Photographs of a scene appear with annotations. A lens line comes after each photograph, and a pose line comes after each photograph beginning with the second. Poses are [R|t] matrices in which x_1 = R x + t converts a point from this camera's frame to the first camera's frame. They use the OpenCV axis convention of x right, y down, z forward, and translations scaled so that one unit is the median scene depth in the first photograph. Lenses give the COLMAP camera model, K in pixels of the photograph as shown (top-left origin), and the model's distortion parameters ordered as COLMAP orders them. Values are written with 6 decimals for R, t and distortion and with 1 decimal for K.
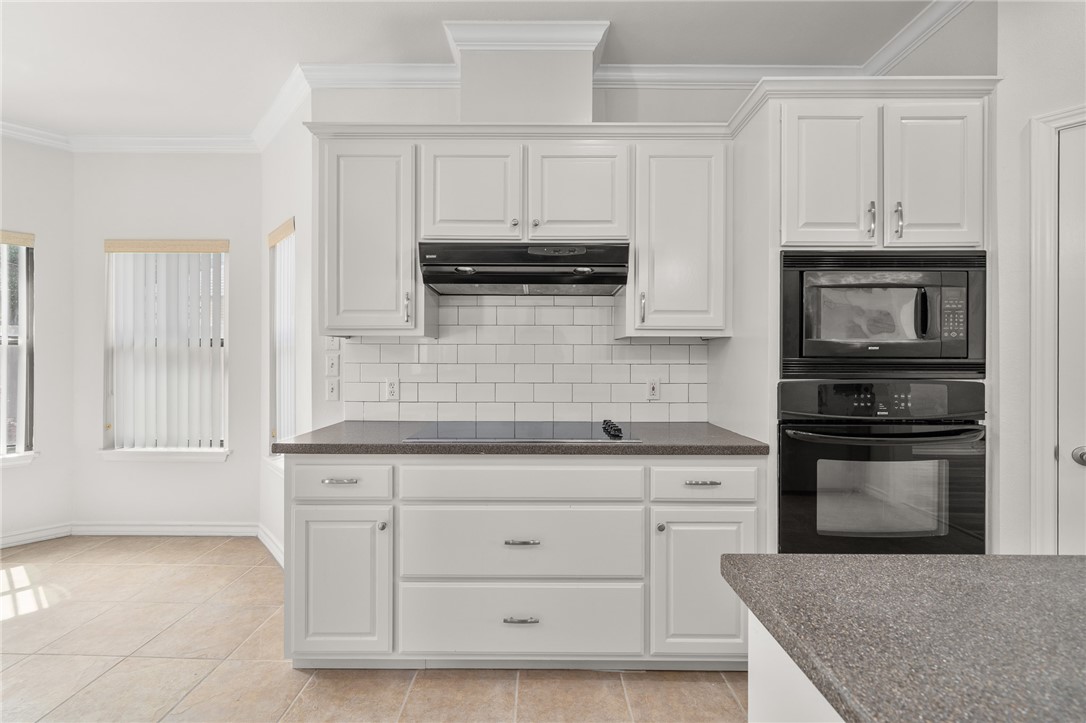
lens RADIAL K [[459.0, 0, 528.6], [0, 459.0, 359.9], [0, 0, 1]] dist [0.000483, 0.000351]
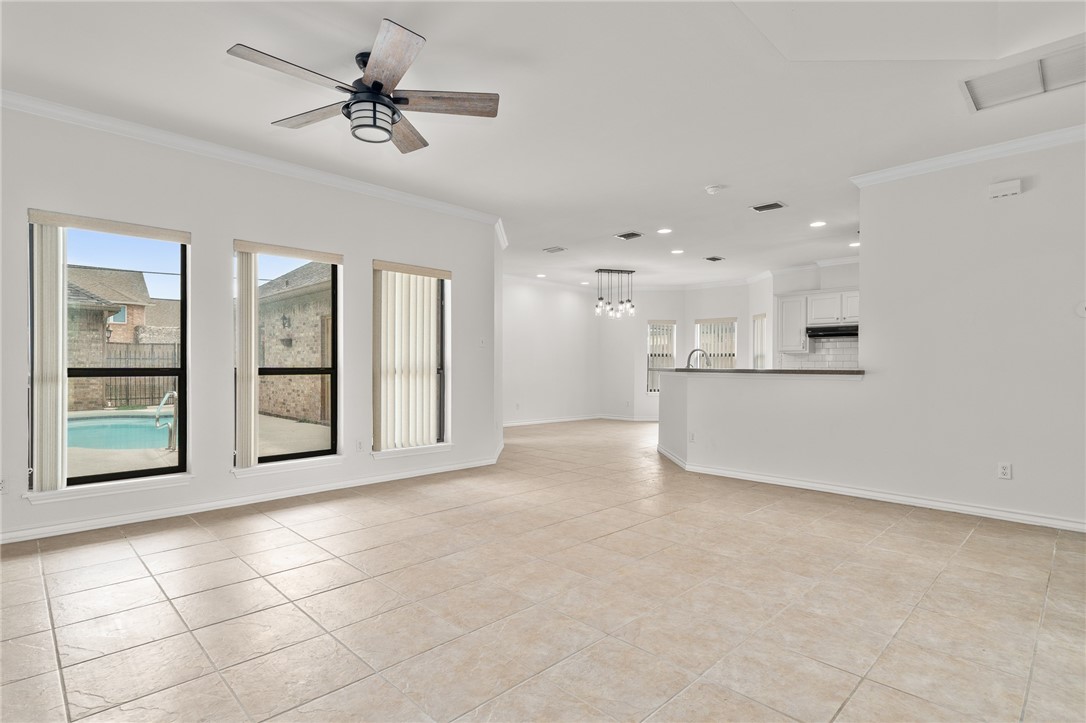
lens RADIAL K [[543.6, 0, 549.1], [0, 543.6, 362.3], [0, 0, 1]] dist [0.001236, 0.000418]
pose [[0.739805, -0.003794, -0.672810, 1.112031], [-0.006938, 0.999888, -0.013268, 0.090759], [0.672785, 0.014484, 0.739696, -3.436834]]
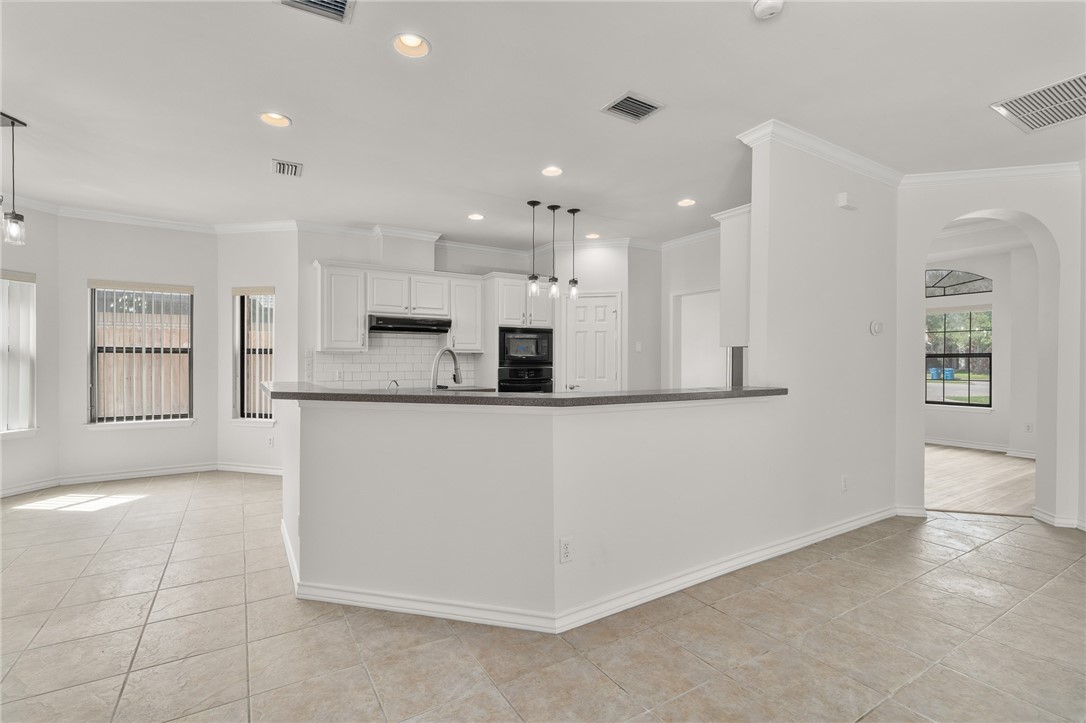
lens RADIAL K [[502.5, 0, 549.4], [0, 502.5, 362.9], [0, 0, 1]] dist [0.003950, -0.000248]
pose [[0.838568, -0.003269, 0.544787, -0.915768], [0.002289, 0.999994, 0.002478, 0.003108], [-0.544792, -0.000831, 0.838571, -1.834461]]
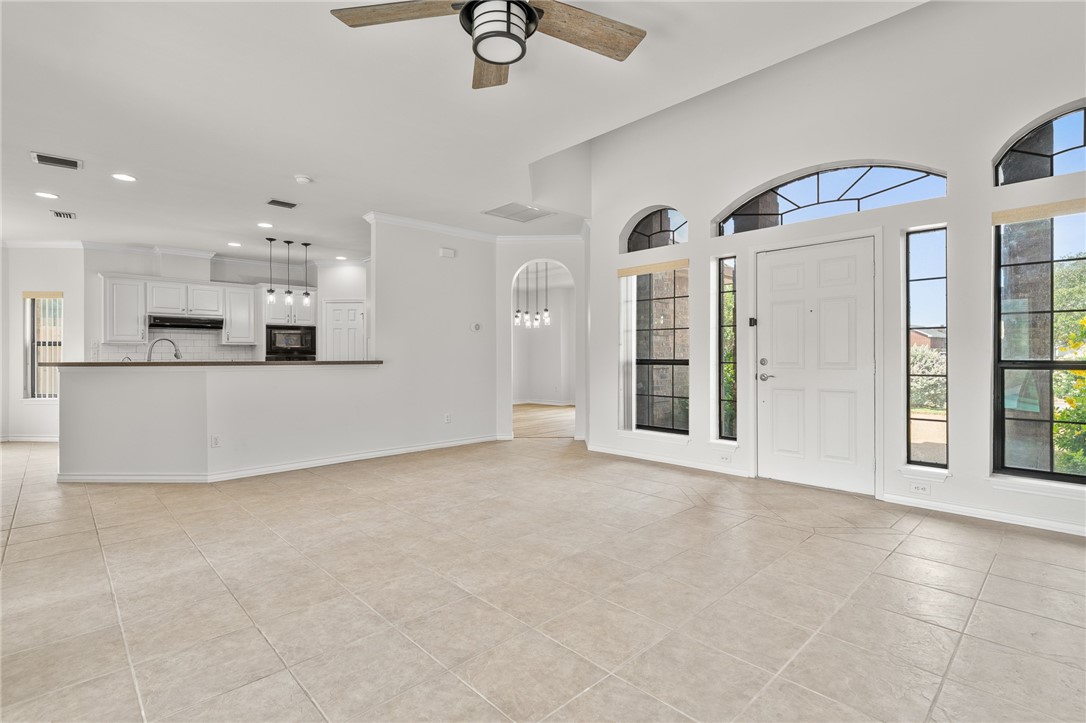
lens RADIAL K [[502.5, 0, 531.8], [0, 502.5, 354.6], [0, 0, 1]] dist [0.003950, -0.000248]
pose [[0.706149, -0.003314, 0.708055, -0.854183], [0.011155, 0.999917, -0.006445, 0.078326], [-0.707975, 0.012450, 0.706128, -3.432643]]
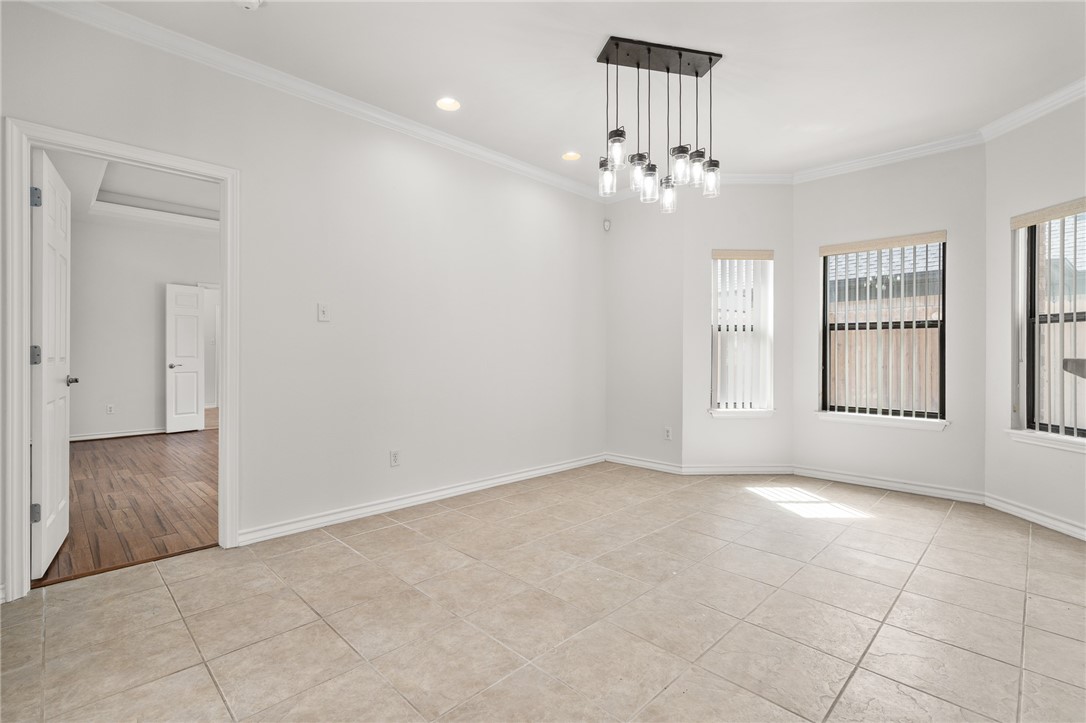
lens RADIAL K [[502.5, 0, 528.5], [0, 502.5, 353.8], [0, 0, 1]] dist [0.003950, -0.000248]
pose [[0.718375, -0.000998, -0.695656, -0.855004], [-0.005464, 0.999960, -0.007077, 0.080110], [0.695635, 0.008885, 0.718341, -0.919247]]
